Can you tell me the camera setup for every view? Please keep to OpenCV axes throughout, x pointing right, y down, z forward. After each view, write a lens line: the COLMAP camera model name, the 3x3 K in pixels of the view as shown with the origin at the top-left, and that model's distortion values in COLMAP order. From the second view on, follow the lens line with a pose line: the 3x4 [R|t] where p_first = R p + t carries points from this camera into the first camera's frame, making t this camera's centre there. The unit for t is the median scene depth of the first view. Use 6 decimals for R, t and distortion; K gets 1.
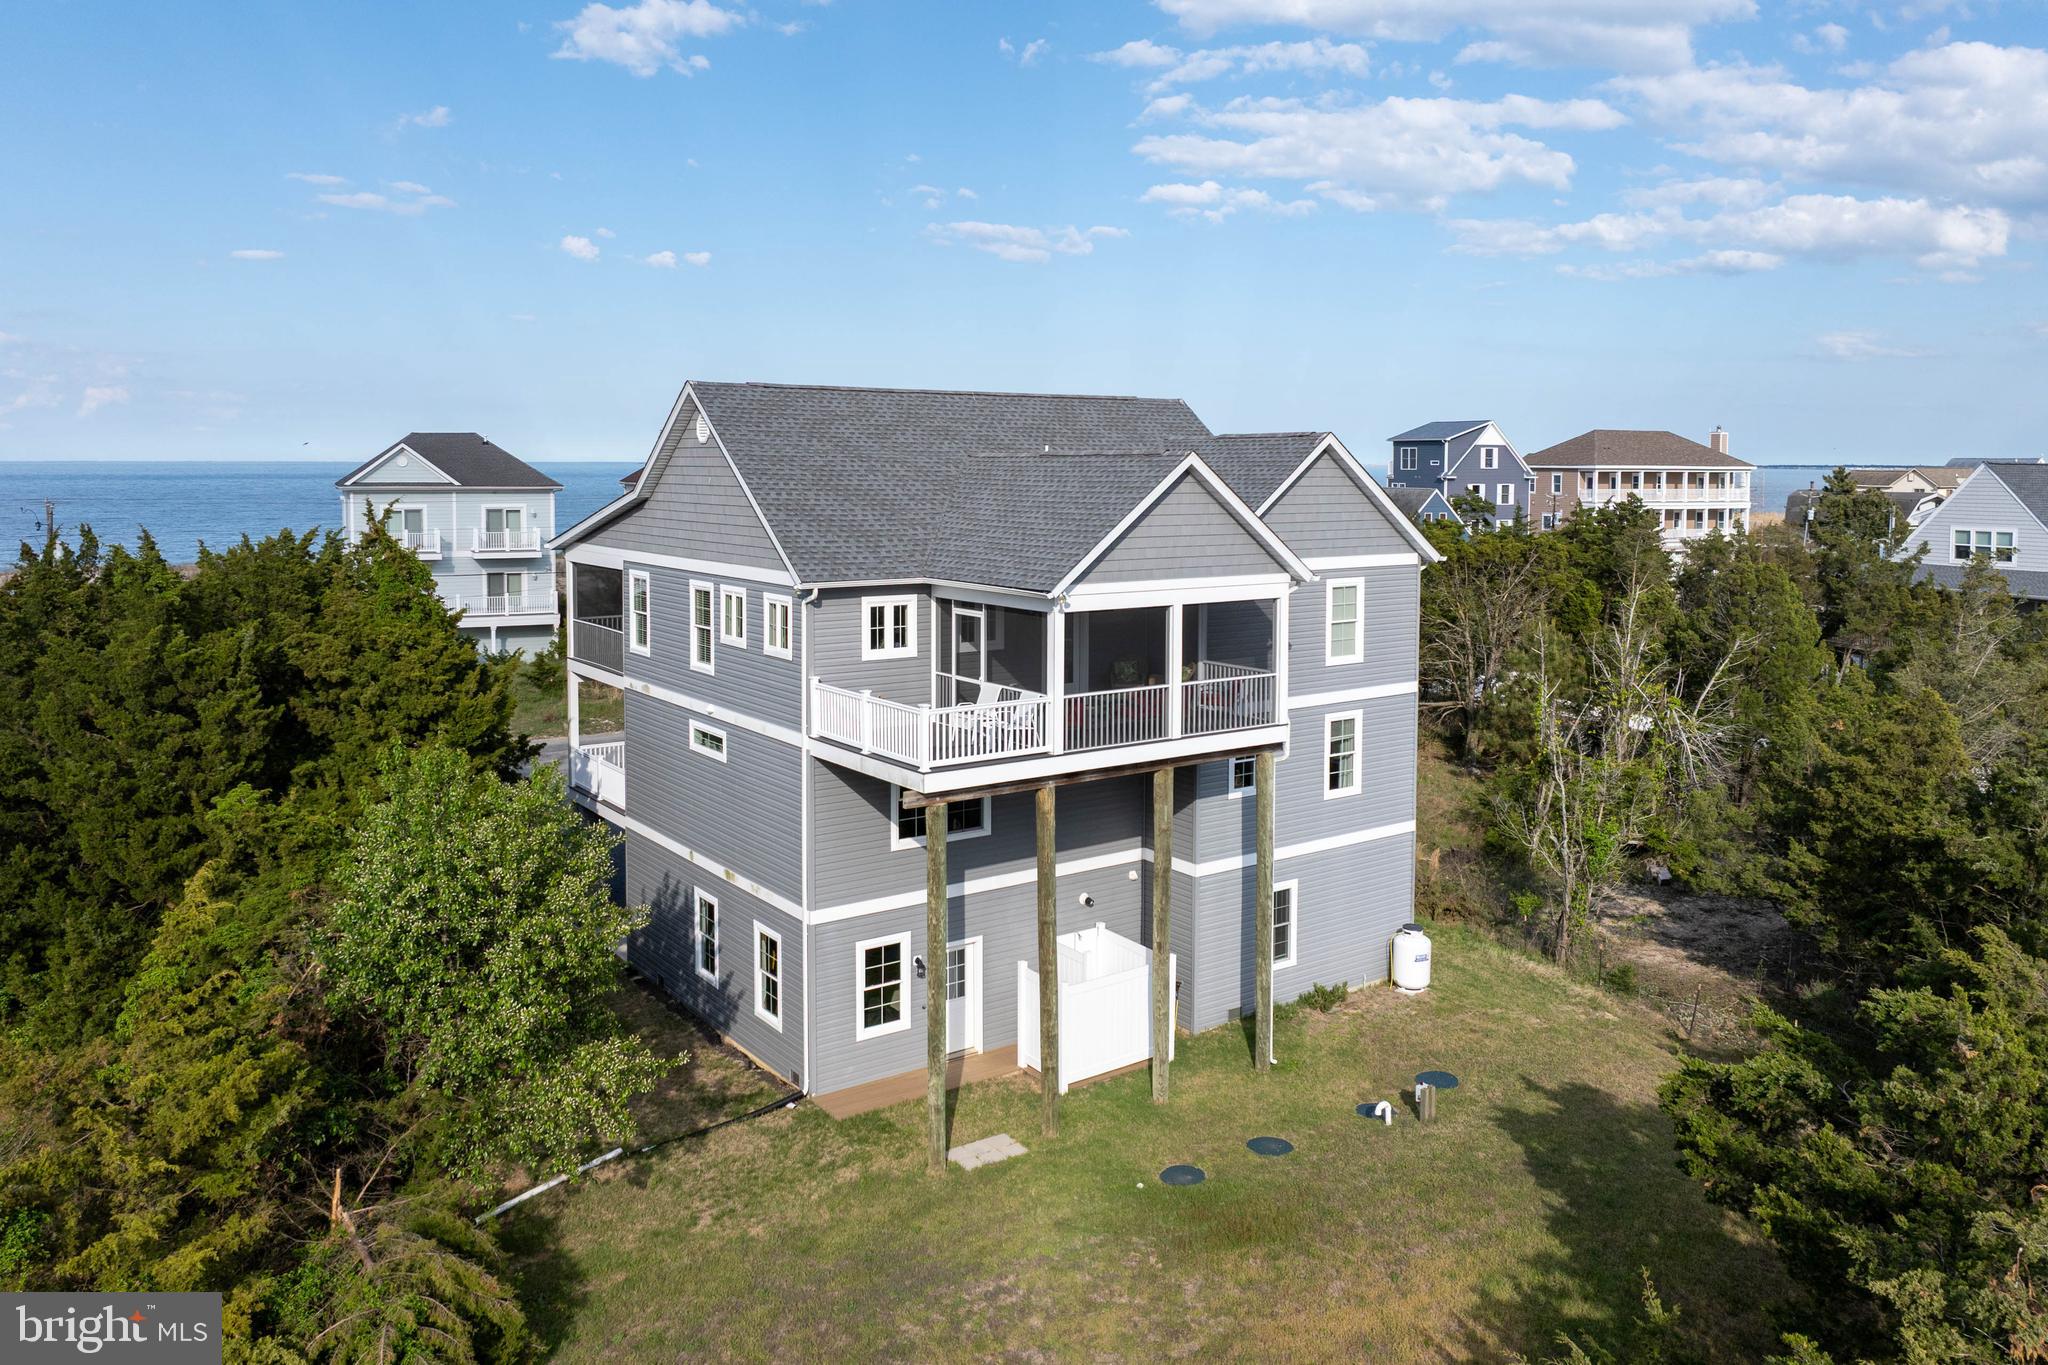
lens RADIAL K [[1497.2, 0, 1024.0], [0, 1497.2, 682.5], [0, 0, 1]] dist [-0.051521, 0.031248]
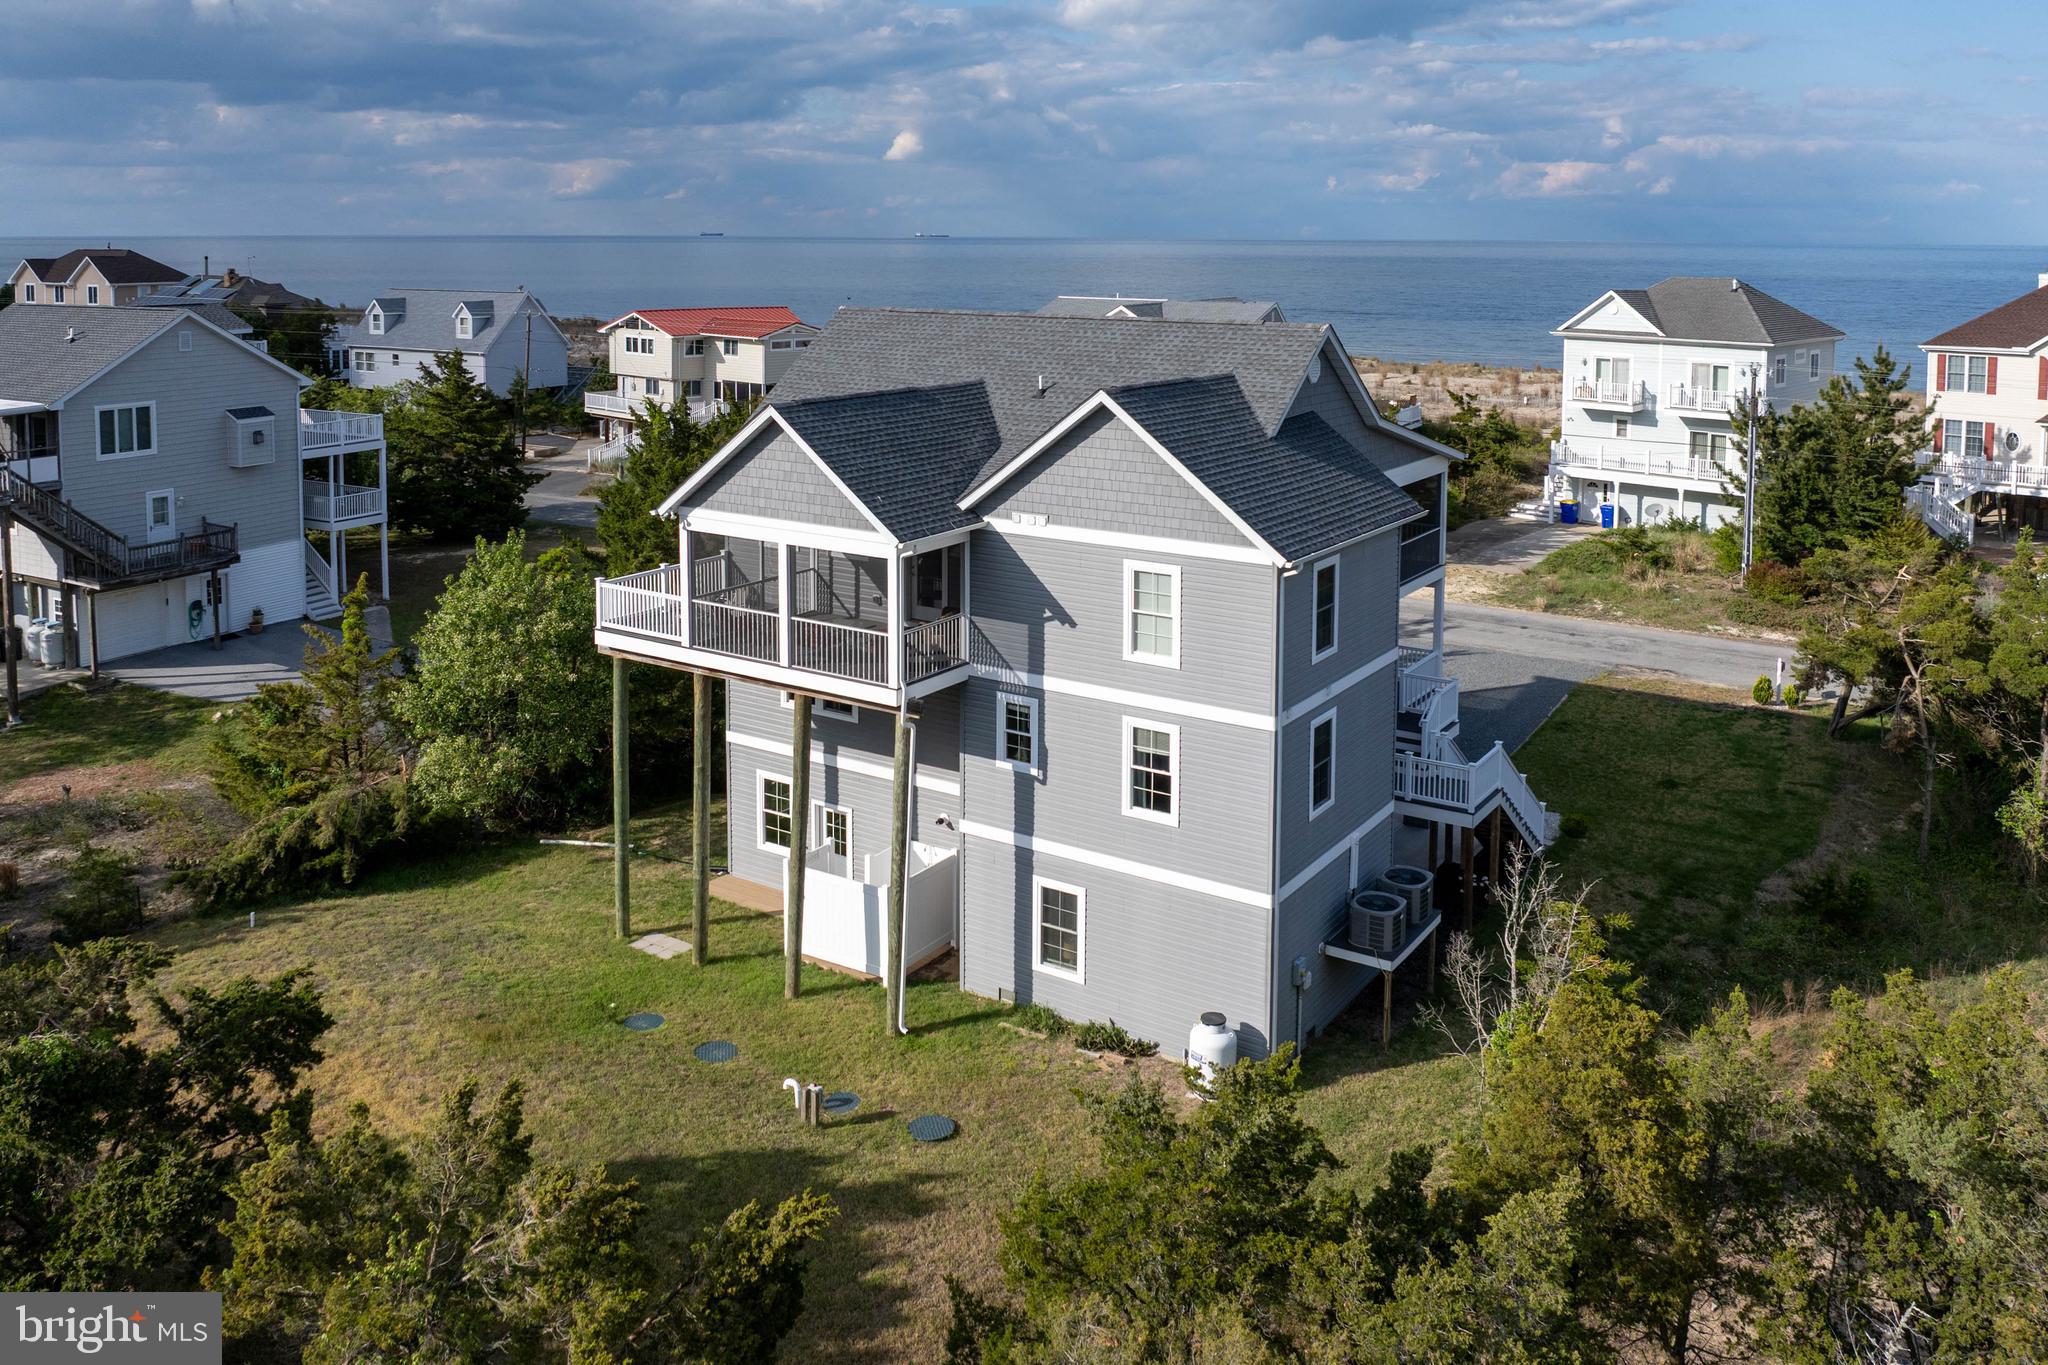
lens RADIAL K [[1610.2, 0, 1017.6], [0, 1610.2, 504.7], [0, 0, 1]] dist [-0.055727, 0.036004]
pose [[0.361699, 0.152539, -0.919731, 1.144225], [-0.141338, 0.984093, 0.107631, -0.212991], [0.921519, 0.091063, 0.377505, 0.671070]]
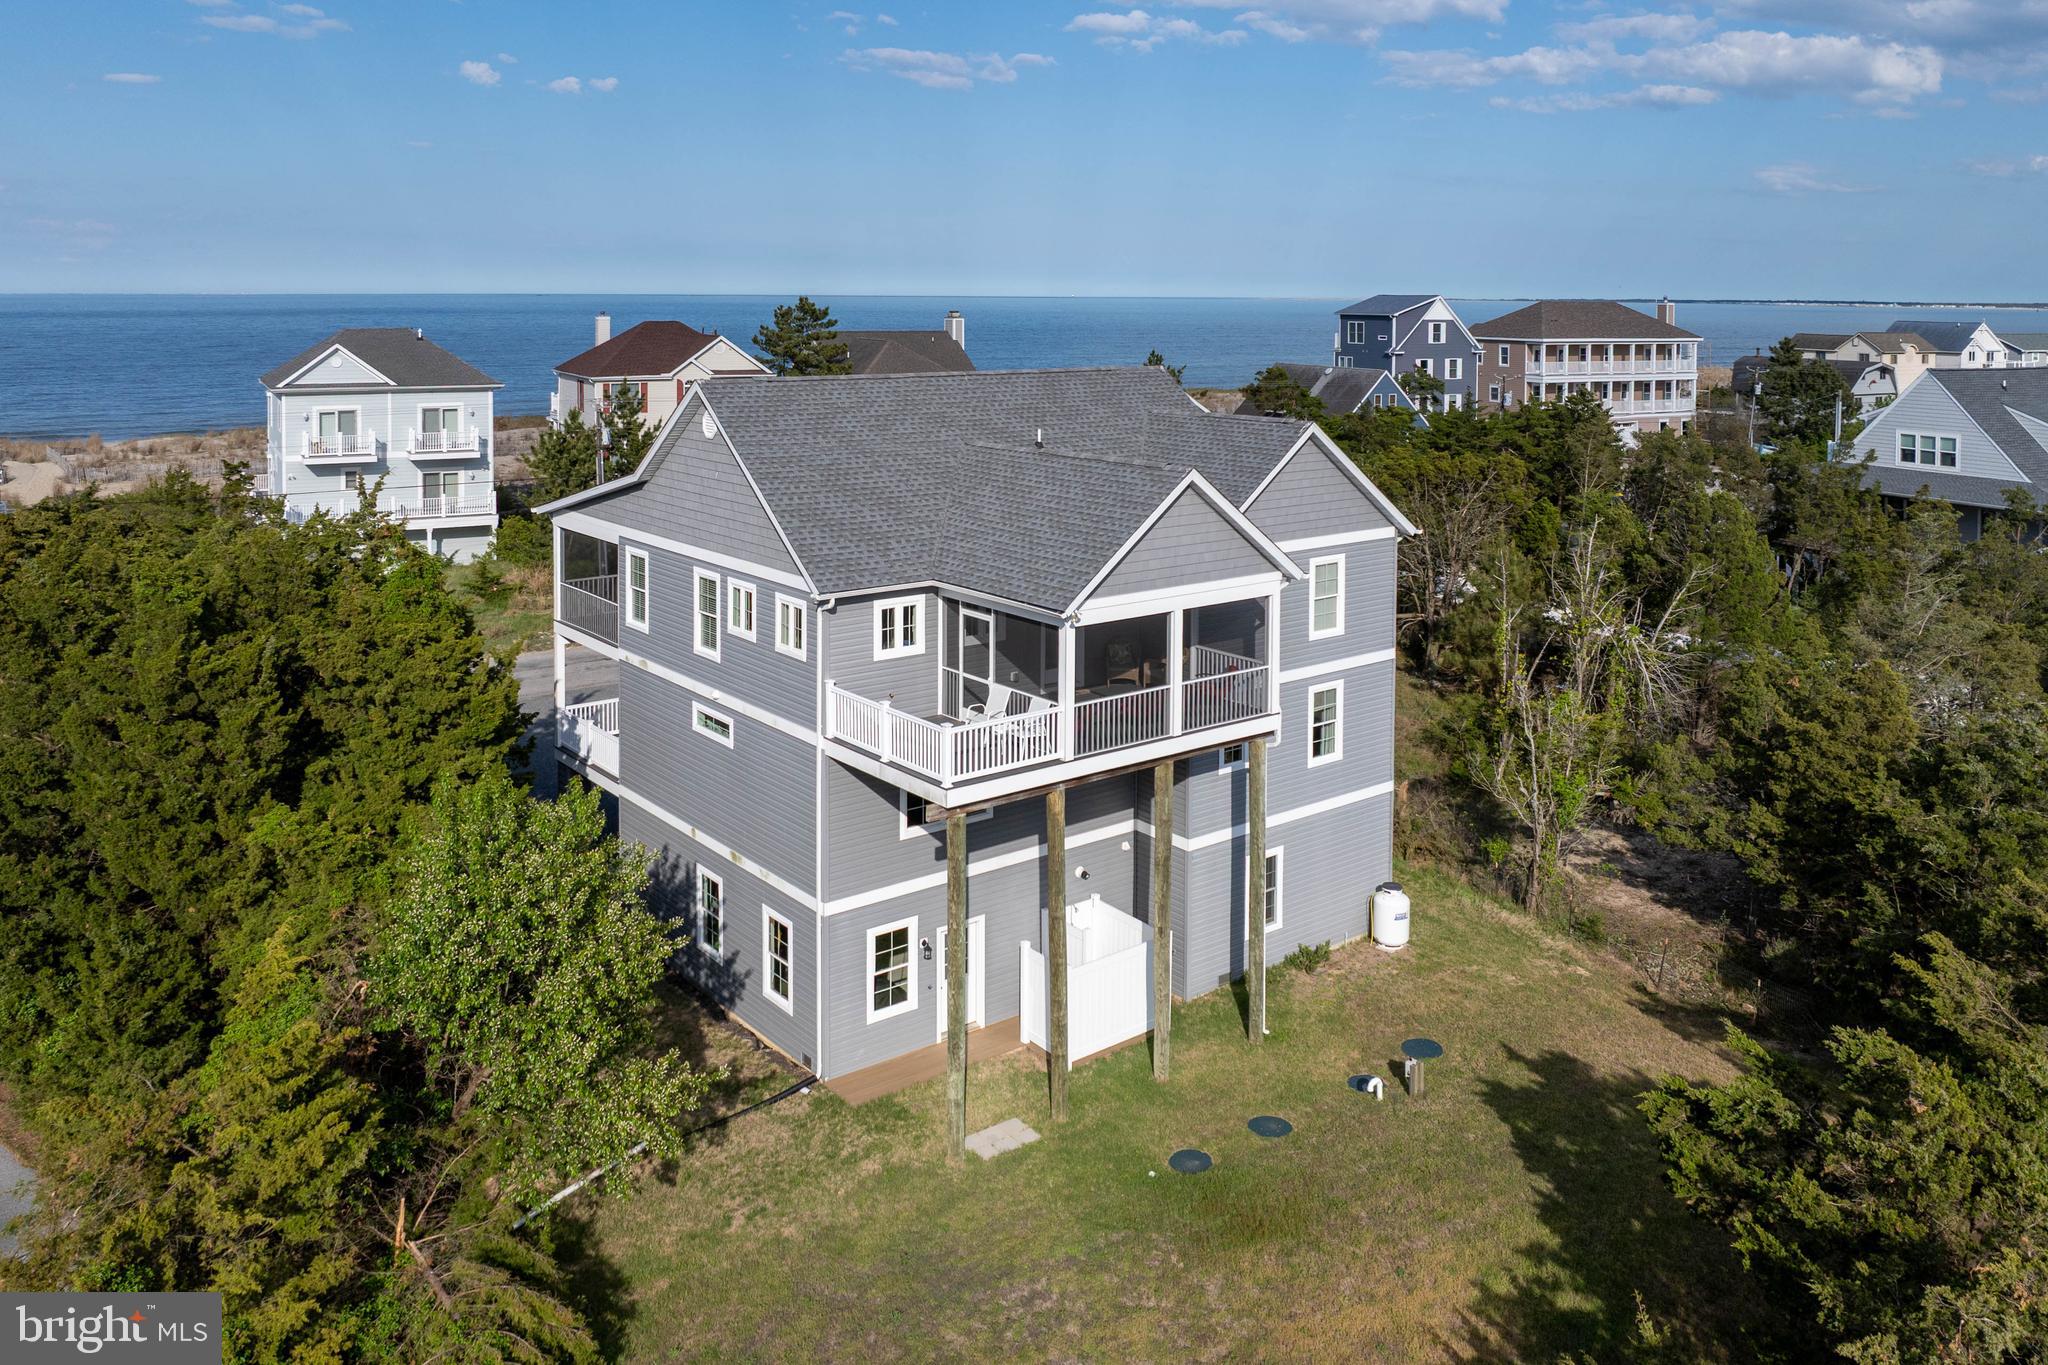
lens RADIAL K [[1563.4, 0, 1015.2], [0, 1563.4, 506.6], [0, 0, 1]] dist [-0.030328, 0.000815]
pose [[0.999027, -0.005601, 0.043740, -0.055221], [0.006144, 0.999905, -0.012304, -0.104389], [-0.043667, 0.012561, 0.998967, -0.086046]]
